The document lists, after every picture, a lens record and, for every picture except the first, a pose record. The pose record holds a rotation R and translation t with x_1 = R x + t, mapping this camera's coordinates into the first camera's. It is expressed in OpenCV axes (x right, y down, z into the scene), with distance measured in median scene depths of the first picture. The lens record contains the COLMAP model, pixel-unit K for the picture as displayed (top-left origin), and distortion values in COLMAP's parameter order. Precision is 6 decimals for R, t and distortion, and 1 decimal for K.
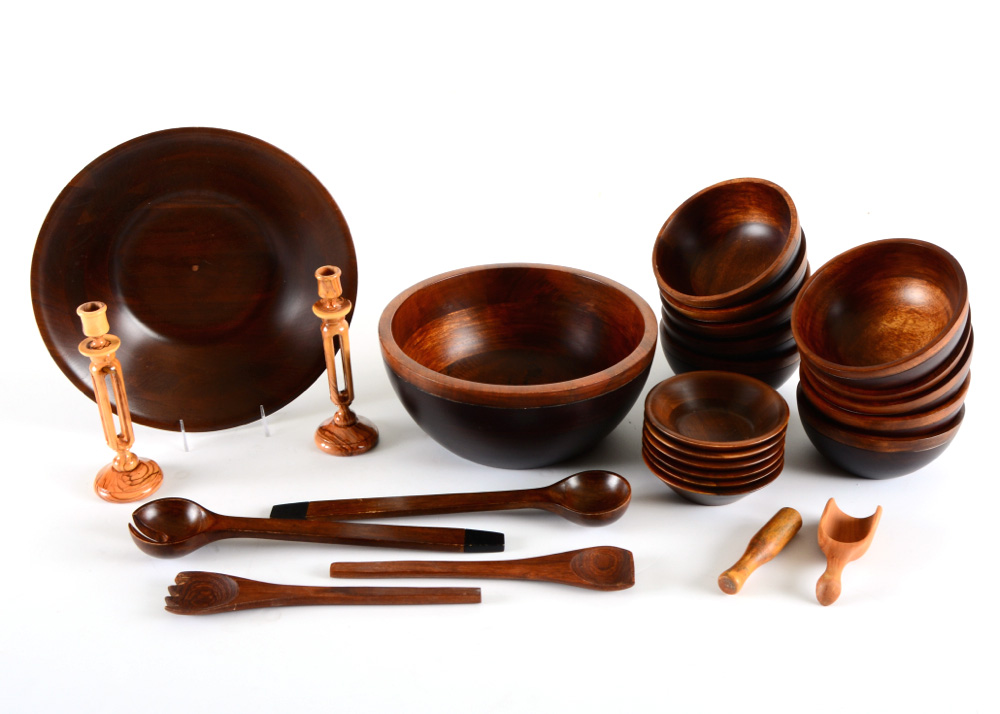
lens RADIAL K [[1286.0, 0, 507.5], [0, 1286.0, 376.8], [0, 0, 1]] dist [-0.002615, 0.000000]
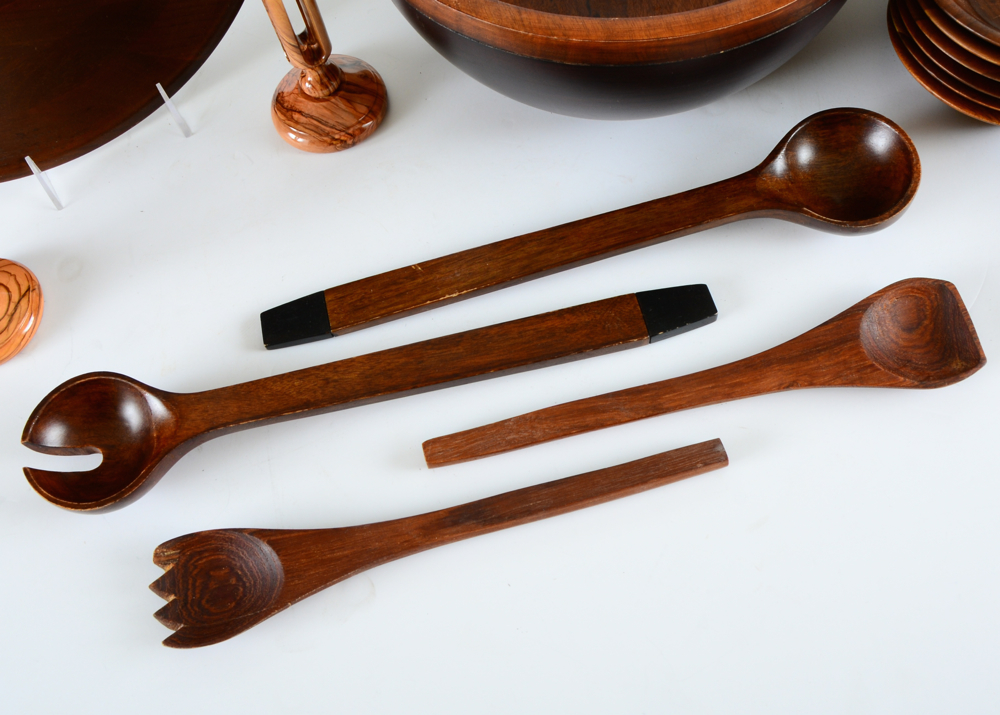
lens RADIAL K [[1103.2, 0, 500.0], [0, 1103.2, 349.8], [0, 0, 1]] dist [-0.099754, 0.000000]
pose [[0.968790, -0.246088, 0.029762, -0.100009], [0.189919, 0.814046, 0.548871, -0.117173], [-0.159298, -0.526088, 0.835377, 0.576924]]
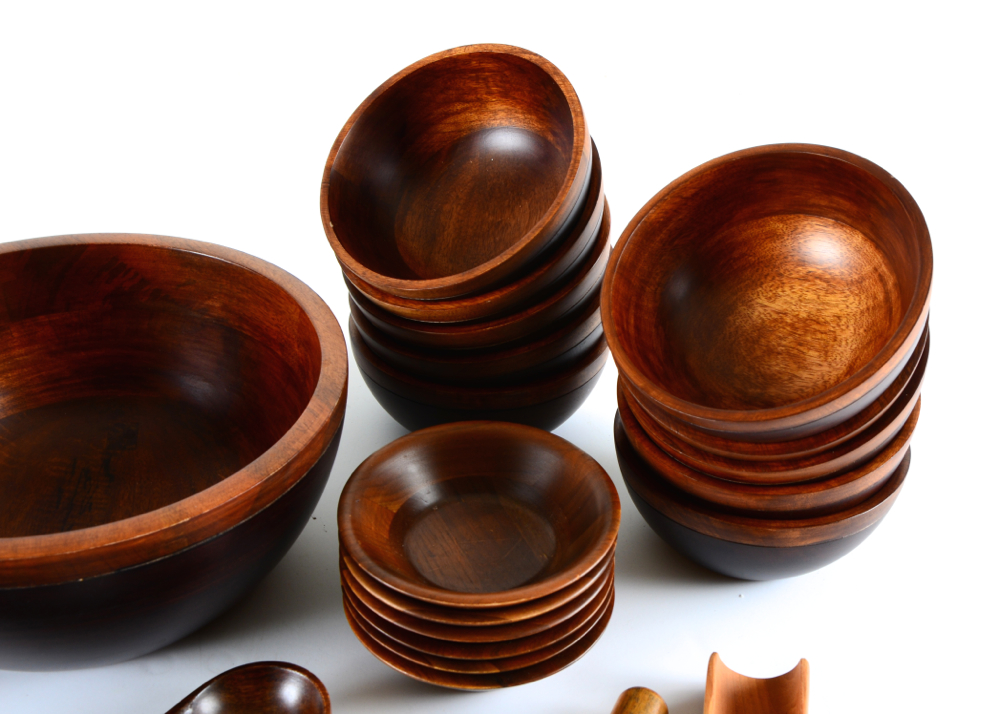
lens RADIAL K [[1414.3, 0, 564.8], [0, 1414.3, 382.8], [0, 0, 1]] dist [0.054180, 0.000000]
pose [[0.959528, -0.122054, 0.253787, 0.056232], [0.100468, 0.990260, 0.096392, -0.072917], [-0.263080, -0.066994, 0.962445, 0.437662]]
